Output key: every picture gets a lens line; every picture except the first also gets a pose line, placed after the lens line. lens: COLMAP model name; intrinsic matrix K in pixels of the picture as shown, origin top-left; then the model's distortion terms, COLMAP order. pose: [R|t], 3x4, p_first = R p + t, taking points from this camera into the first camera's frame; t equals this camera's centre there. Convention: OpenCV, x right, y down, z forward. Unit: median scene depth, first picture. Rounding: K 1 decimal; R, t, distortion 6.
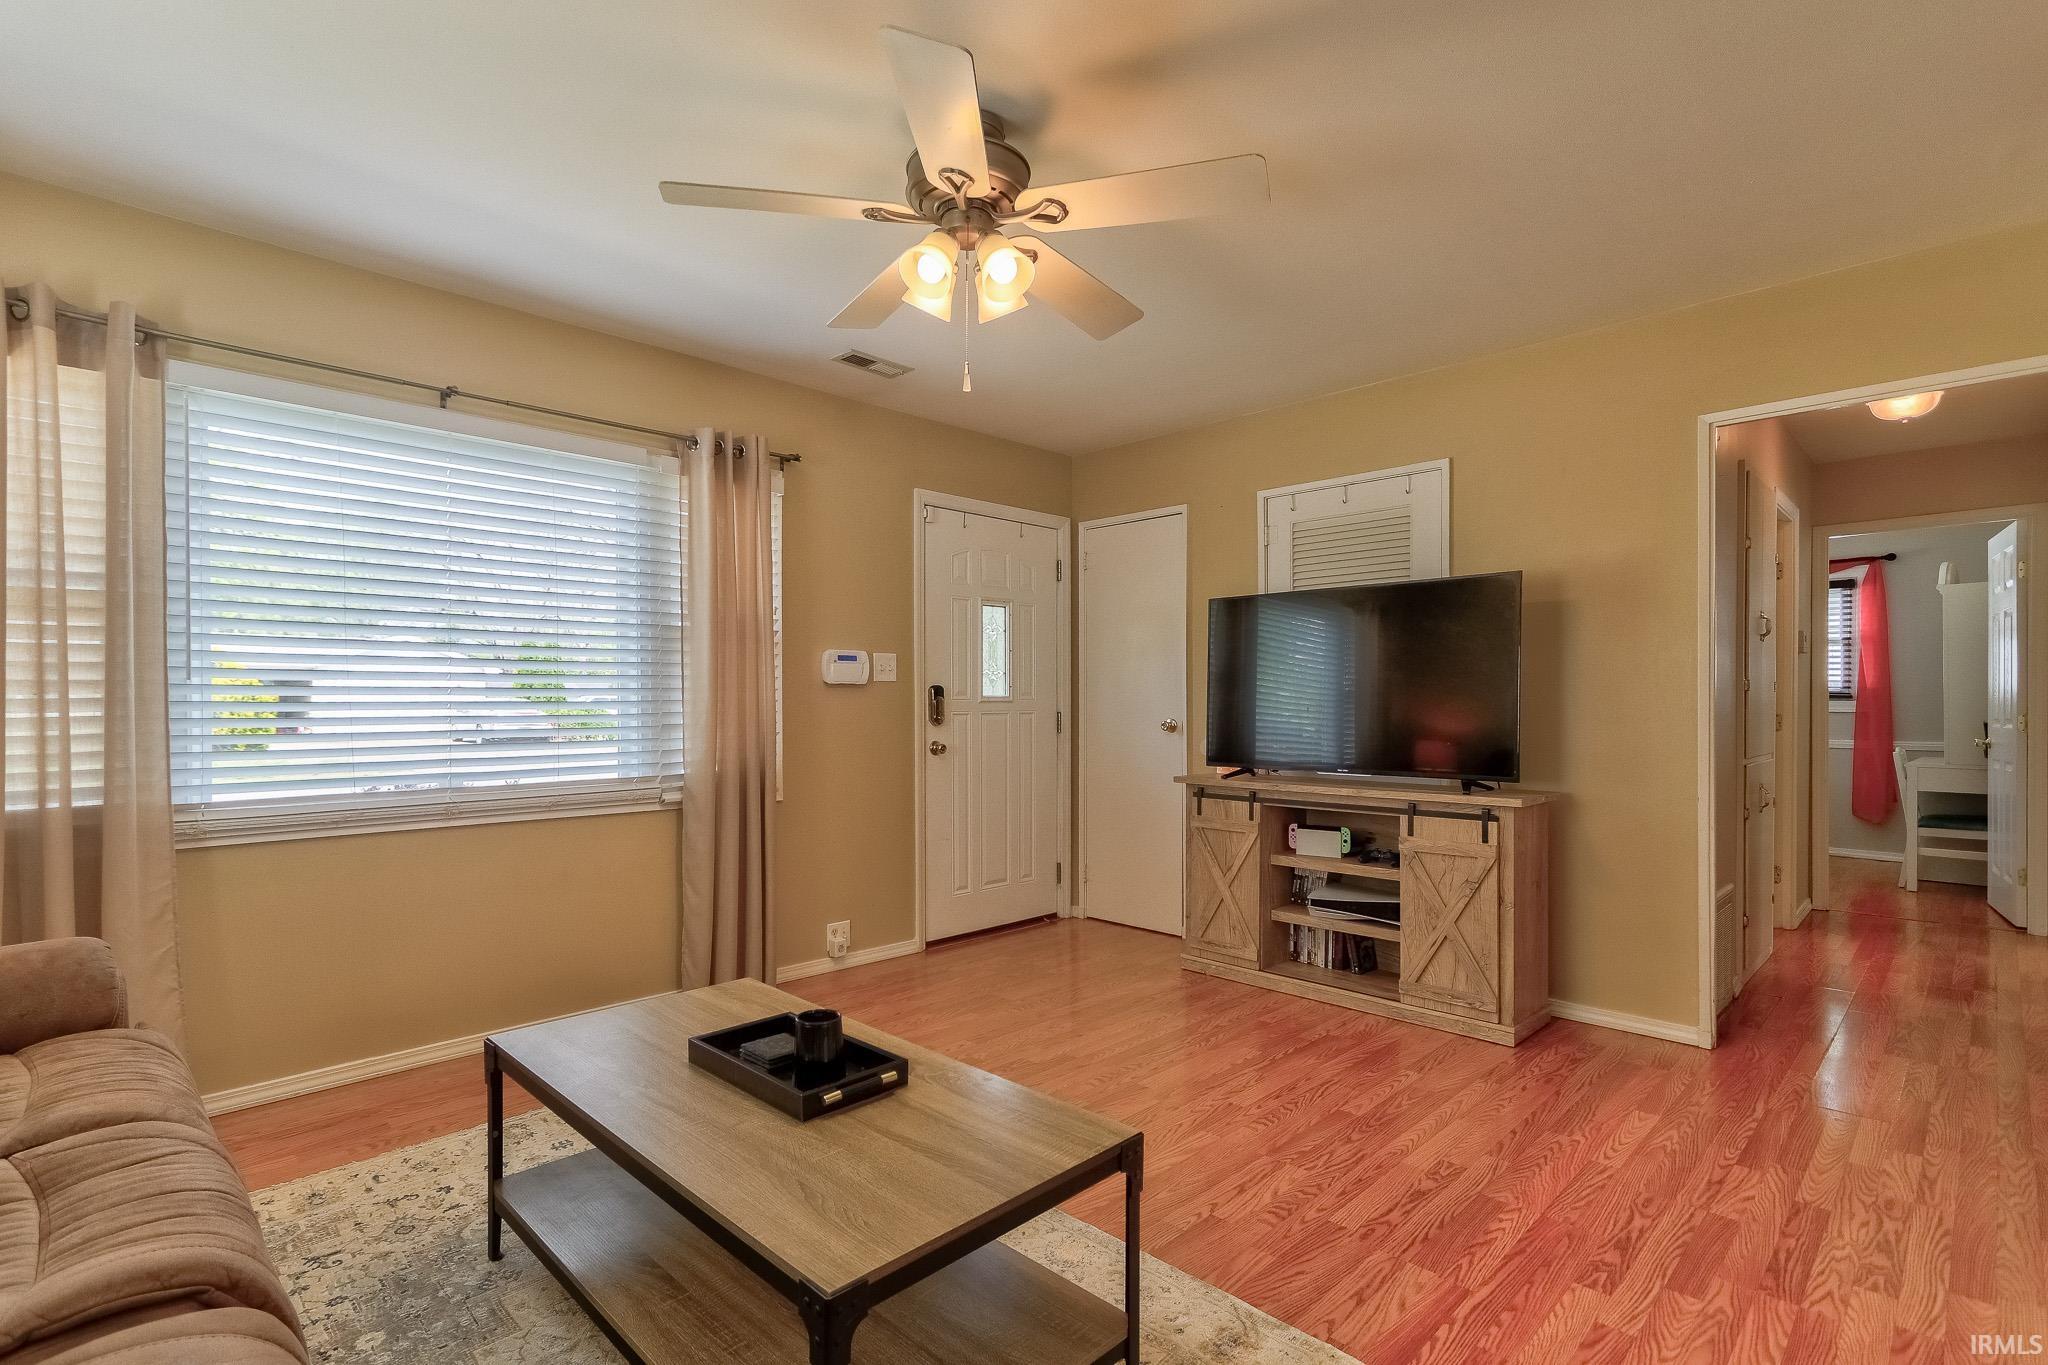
lens RADIAL K [[968.5, 0, 983.6], [0, 968.5, 713.4], [0, 0, 1]] dist [0.006187, 0.001899]
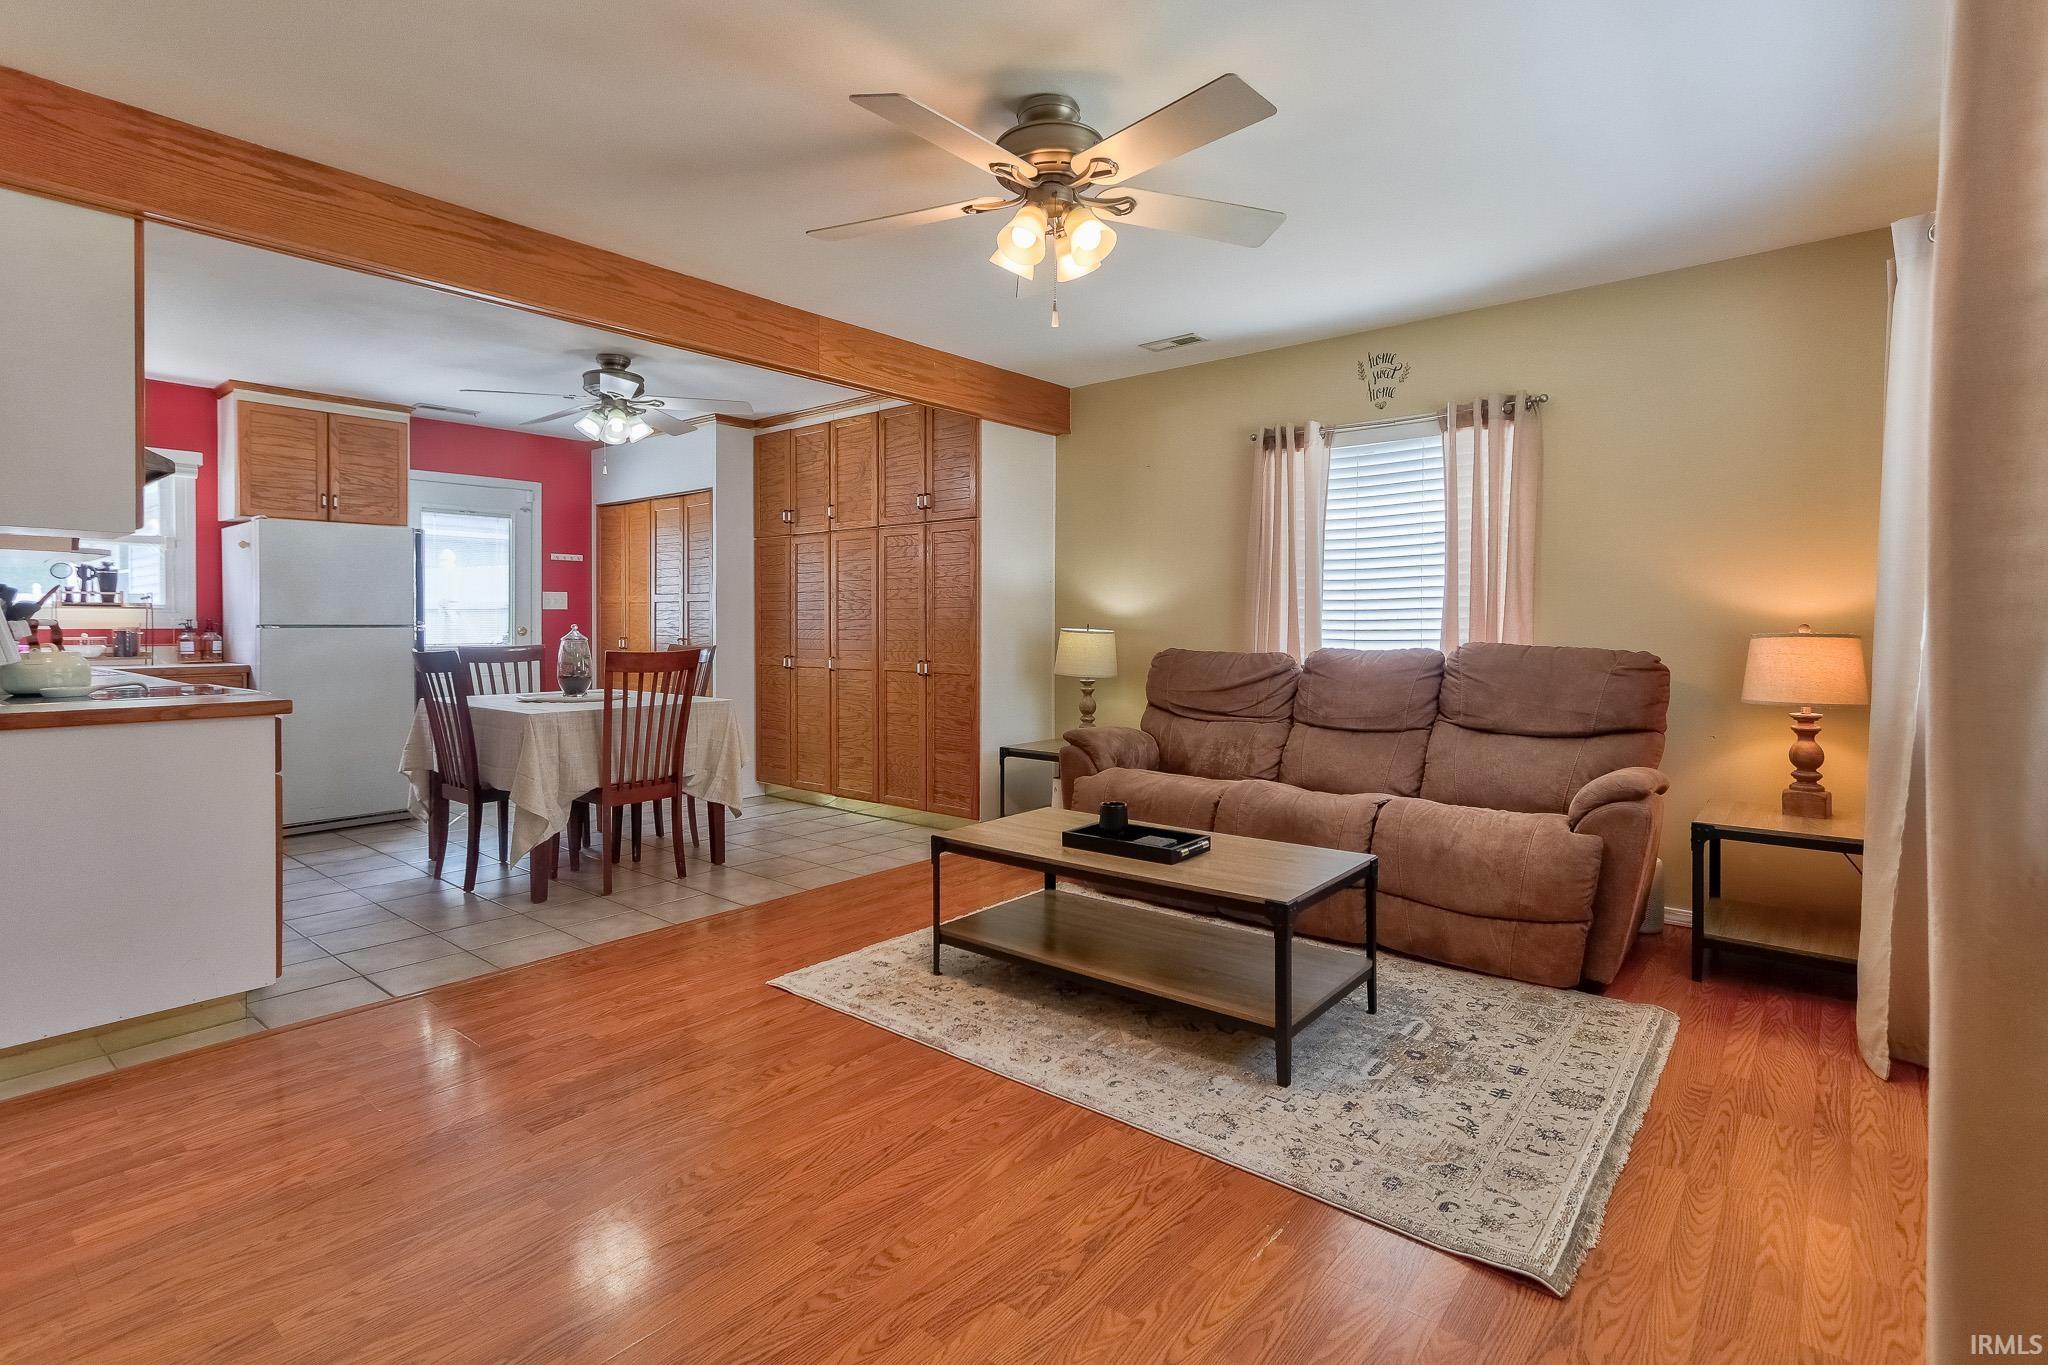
lens RADIAL K [[972.4, 0, 1033.4], [0, 972.4, 630.1], [0, 0, 1]] dist [0.004140, 0.000892]
pose [[-0.993646, 0.003414, -0.112495, 0.079222], [0.000874, 0.999744, 0.022620, -0.015075], [0.112543, 0.022378, -0.993395, 1.317838]]
